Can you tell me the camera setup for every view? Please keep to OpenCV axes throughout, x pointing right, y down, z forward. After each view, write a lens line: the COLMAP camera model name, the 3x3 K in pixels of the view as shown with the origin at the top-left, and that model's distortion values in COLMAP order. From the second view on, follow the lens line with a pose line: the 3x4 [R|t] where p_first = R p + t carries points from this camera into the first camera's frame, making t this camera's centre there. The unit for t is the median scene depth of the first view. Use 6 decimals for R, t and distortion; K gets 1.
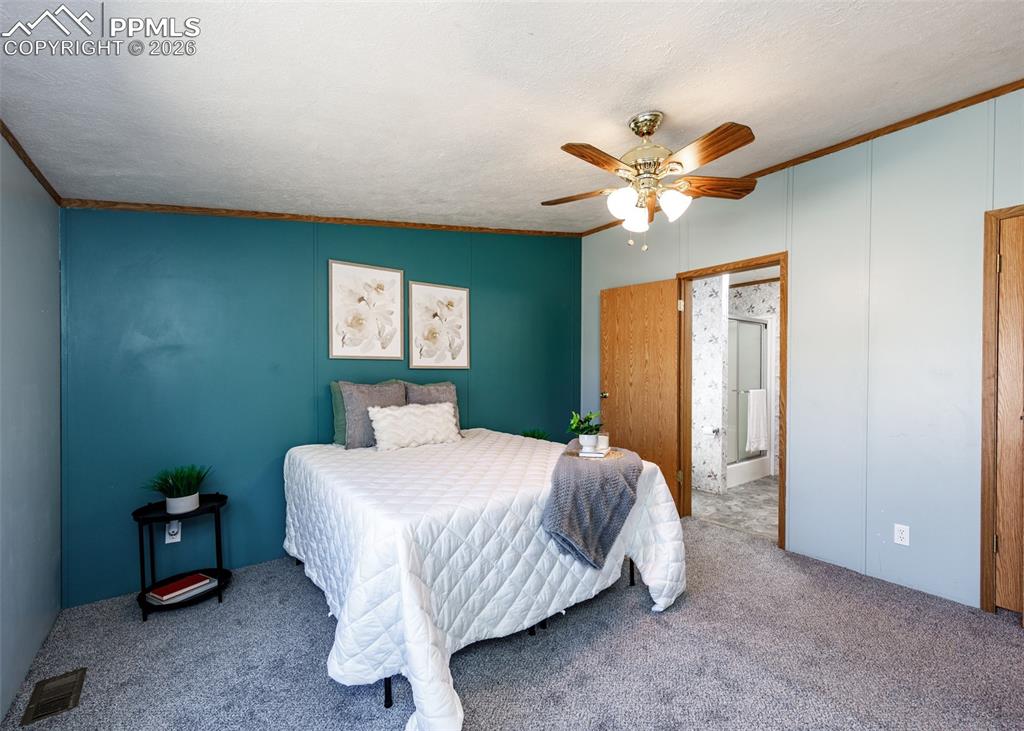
lens RADIAL K [[441.3, 0, 511.2], [0, 441.3, 368.9], [0, 0, 1]] dist [-0.001016, -0.000005]
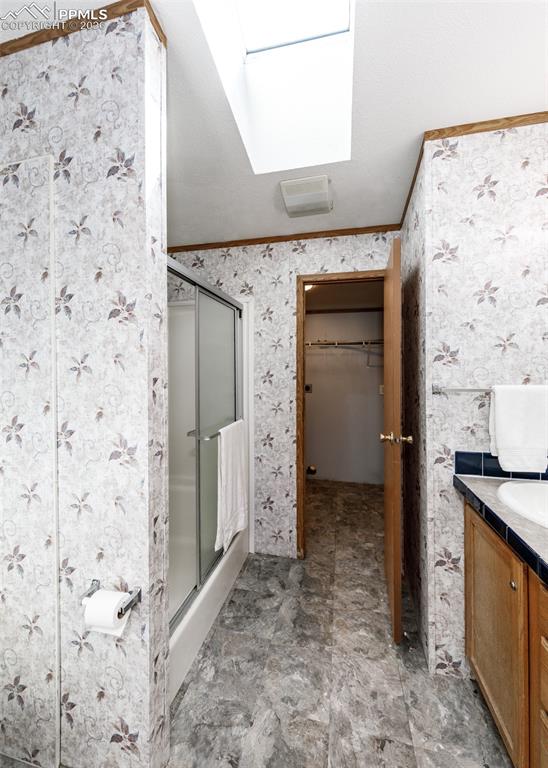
lens RADIAL K [[294.1, 0, 273.5], [0, 294.1, 369.2], [0, 0, 1]] dist [0.000025, 0.000085]
pose [[0.761278, -0.006623, 0.648391, 0.401105], [0.014919, 0.999862, -0.007303, -0.019777], [-0.648254, 0.015233, 0.761272, 0.762743]]
